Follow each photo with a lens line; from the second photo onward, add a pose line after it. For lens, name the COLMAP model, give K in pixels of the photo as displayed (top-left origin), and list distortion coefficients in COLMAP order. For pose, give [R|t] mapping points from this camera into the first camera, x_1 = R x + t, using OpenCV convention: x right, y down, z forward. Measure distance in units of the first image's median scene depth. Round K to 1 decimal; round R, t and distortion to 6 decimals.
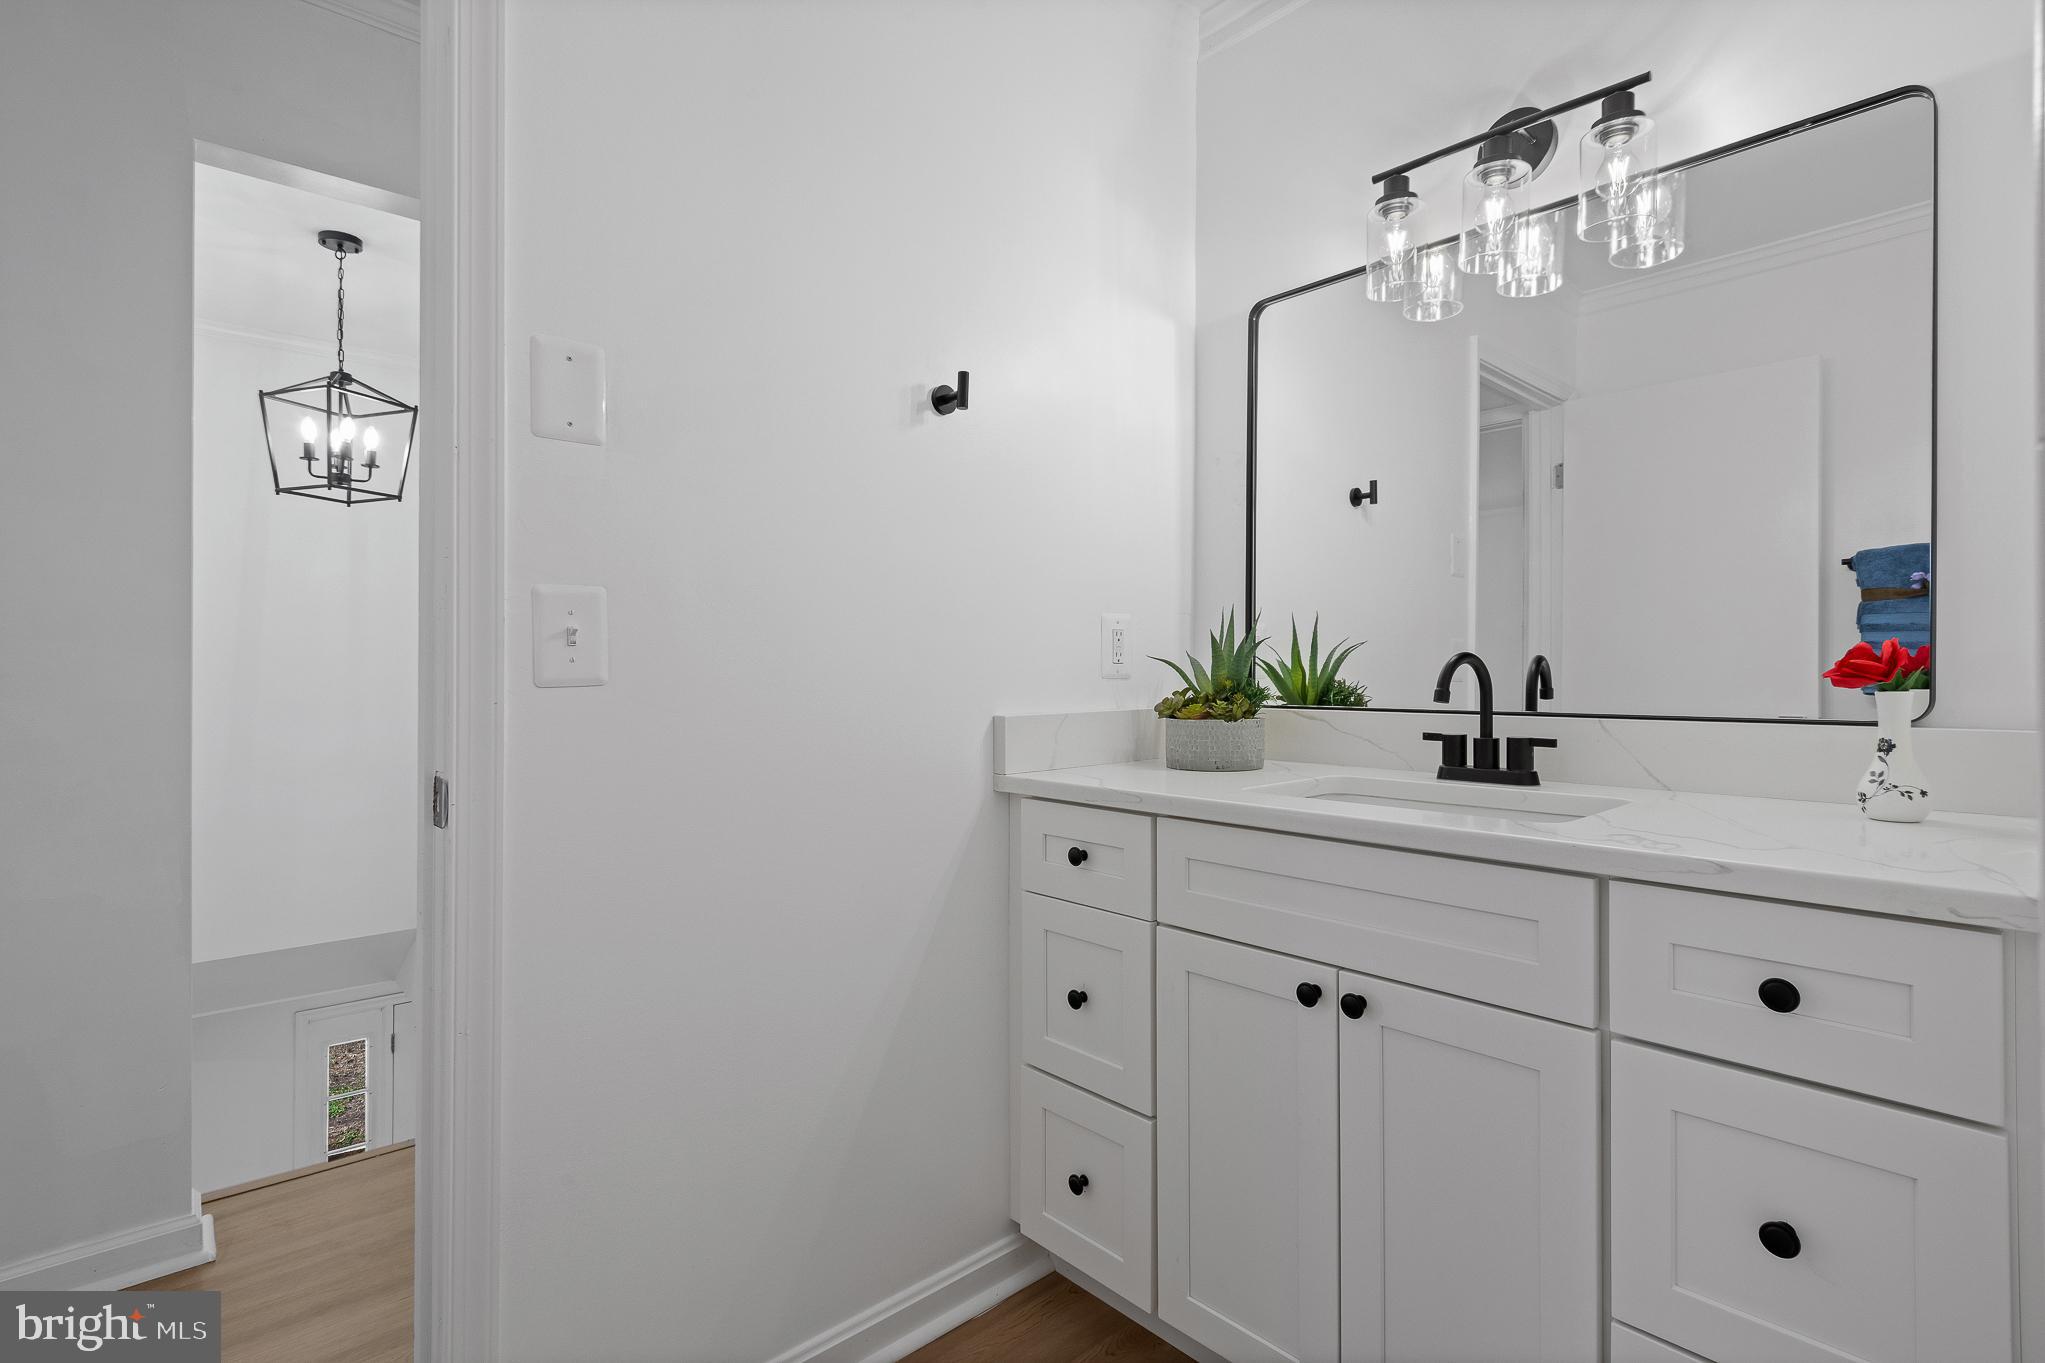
lens RADIAL K [[990.0, 0, 1017.0], [0, 990.0, 671.5], [0, 0, 1]] dist [-0.003600, -0.004264]
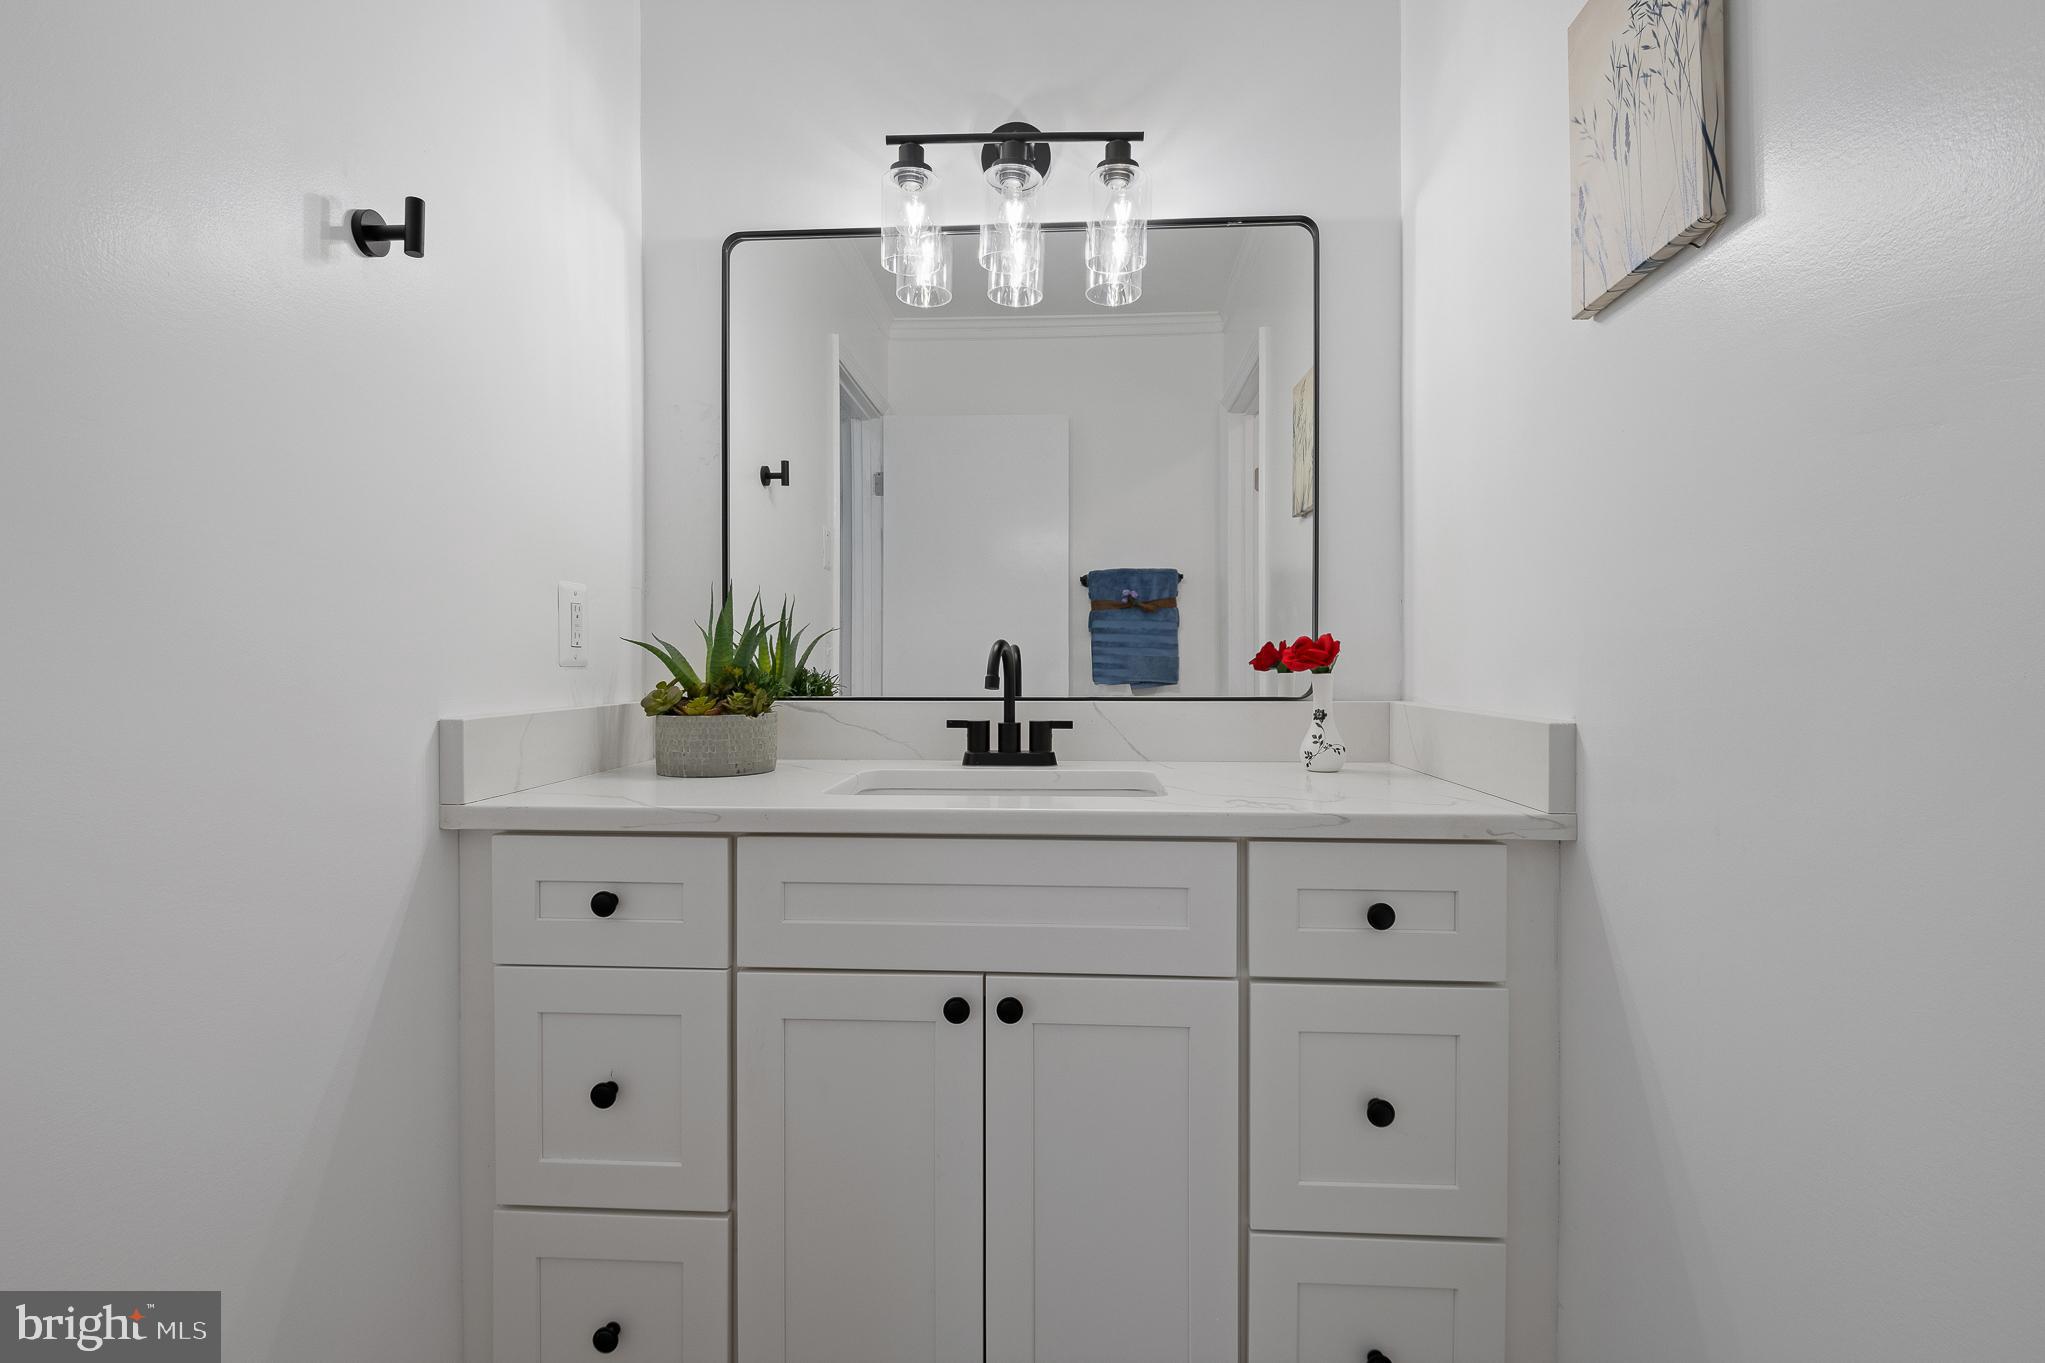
lens RADIAL K [[990.0, 0, 1029.3], [0, 990.0, 680.7], [0, 0, 1]] dist [-0.003600, -0.004264]
pose [[0.706010, -0.009264, 0.708142, -0.229182], [-0.000661, 0.999905, 0.013740, 0.008384], [-0.708202, -0.010169, 0.705937, 0.240123]]
